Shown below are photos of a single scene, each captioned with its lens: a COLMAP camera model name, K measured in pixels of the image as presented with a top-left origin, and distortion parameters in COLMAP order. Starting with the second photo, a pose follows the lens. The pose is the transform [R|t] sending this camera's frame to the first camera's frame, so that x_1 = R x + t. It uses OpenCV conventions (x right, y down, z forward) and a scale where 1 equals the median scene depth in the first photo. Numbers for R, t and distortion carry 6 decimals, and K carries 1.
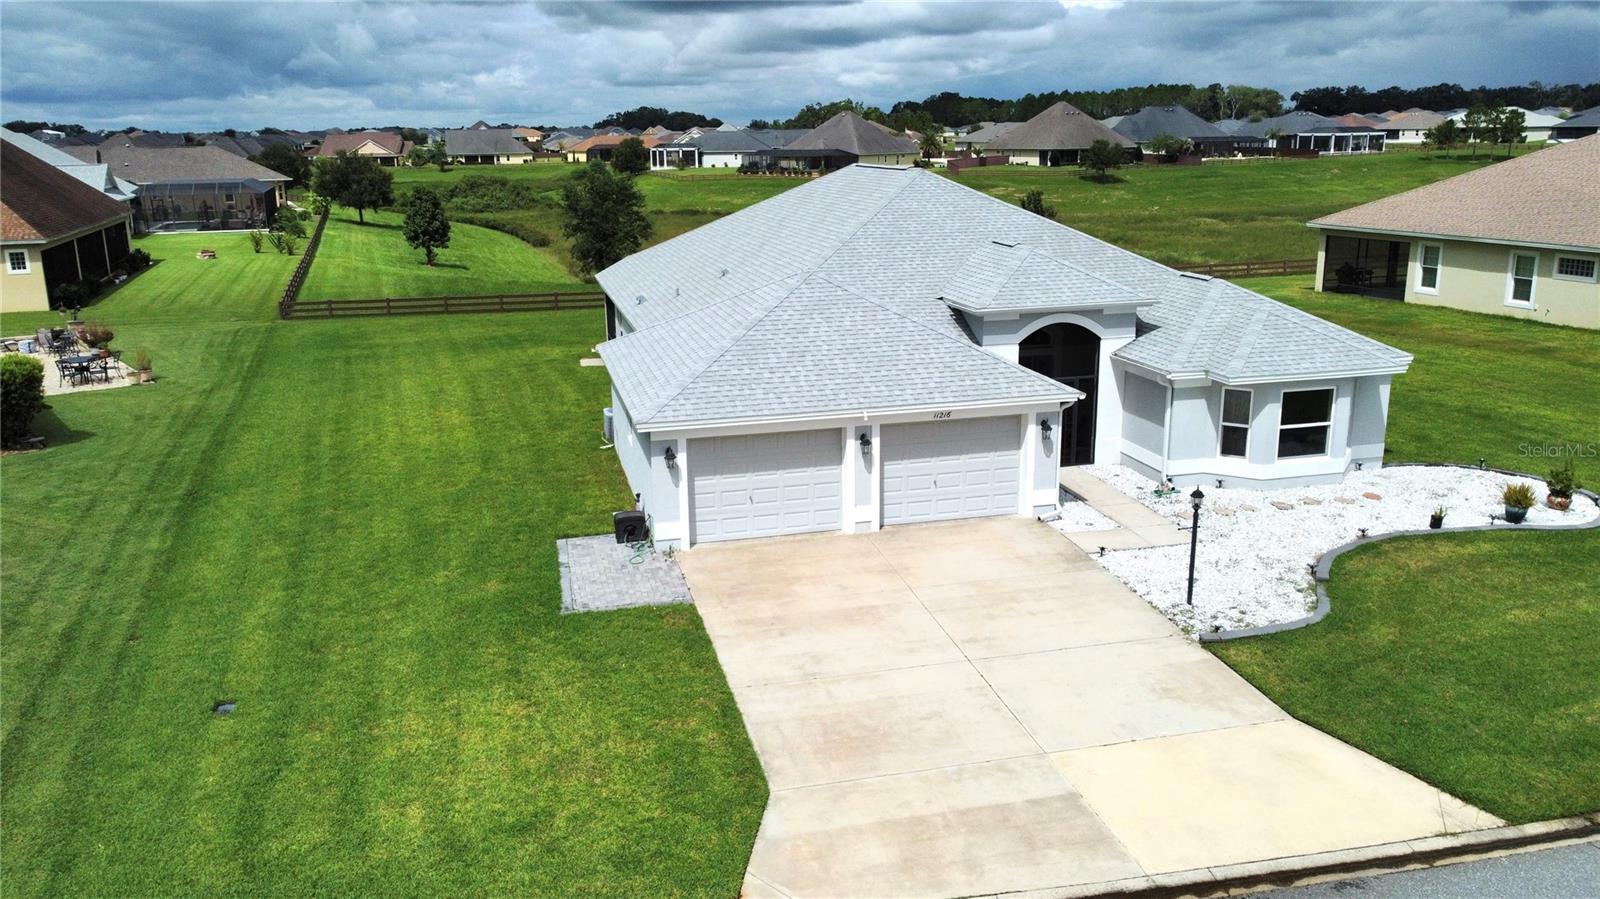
lens RADIAL K [[1212.5, 0, 800.0], [0, 1212.5, 449.5], [0, 0, 1]] dist [0.003101, -0.002672]
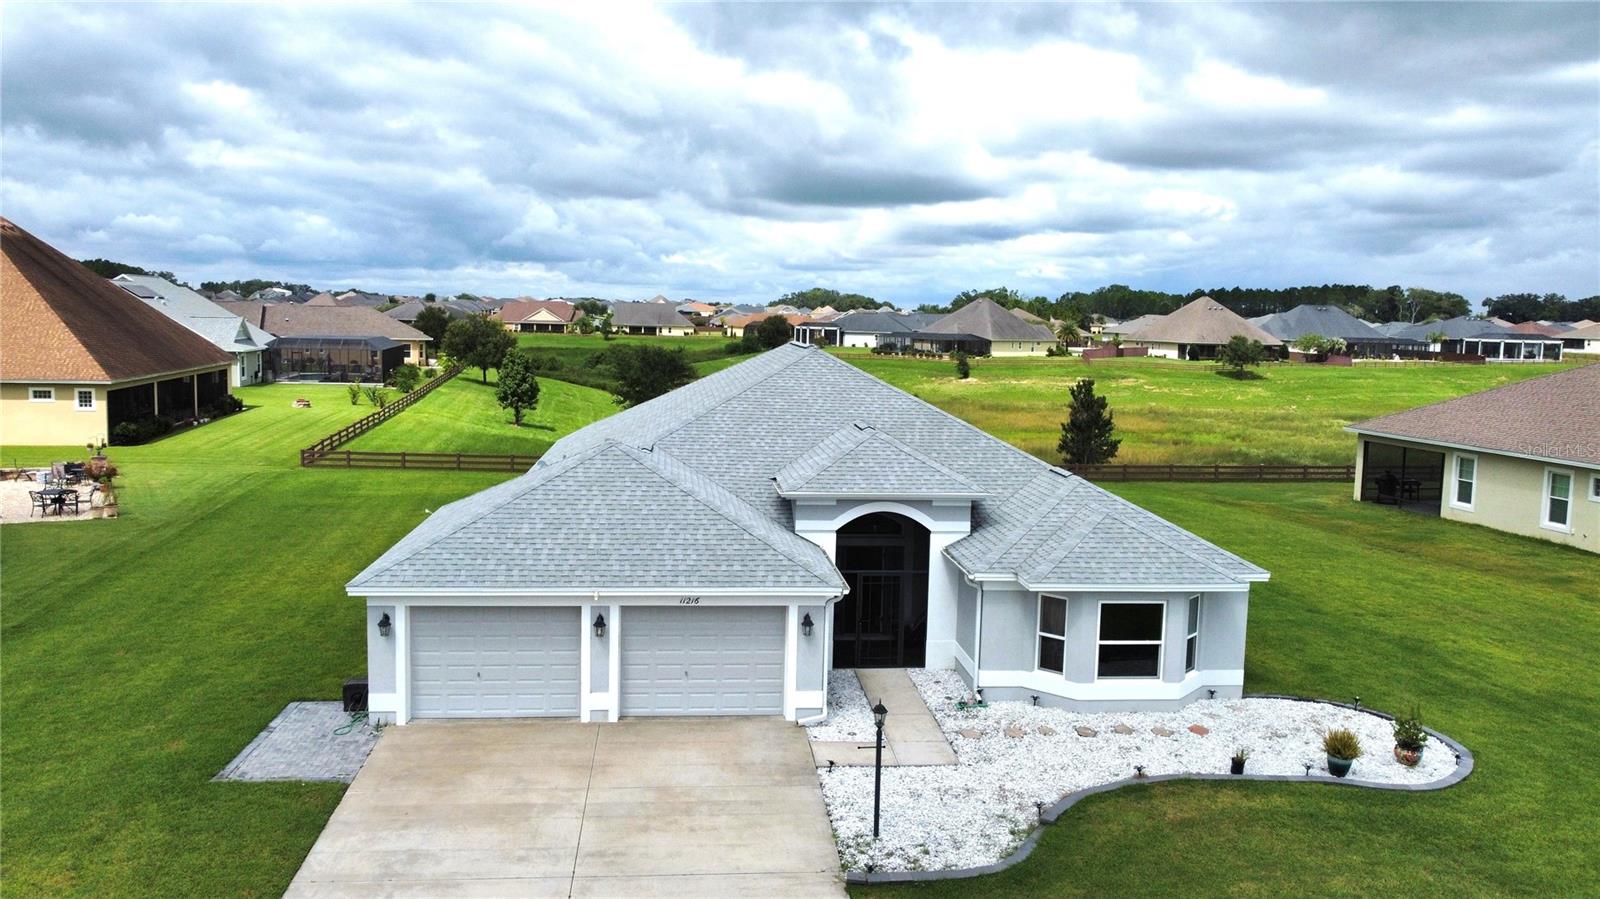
lens RADIAL K [[1212.5, 0, 800.0], [0, 1212.5, 449.5], [0, 0, 1]] dist [0.003101, -0.002672]
pose [[0.988736, 0.054810, -0.139272, 0.191871], [-0.074368, 0.987446, -0.139357, -0.011639], [0.129885, 0.148144, 0.980399, 0.045975]]
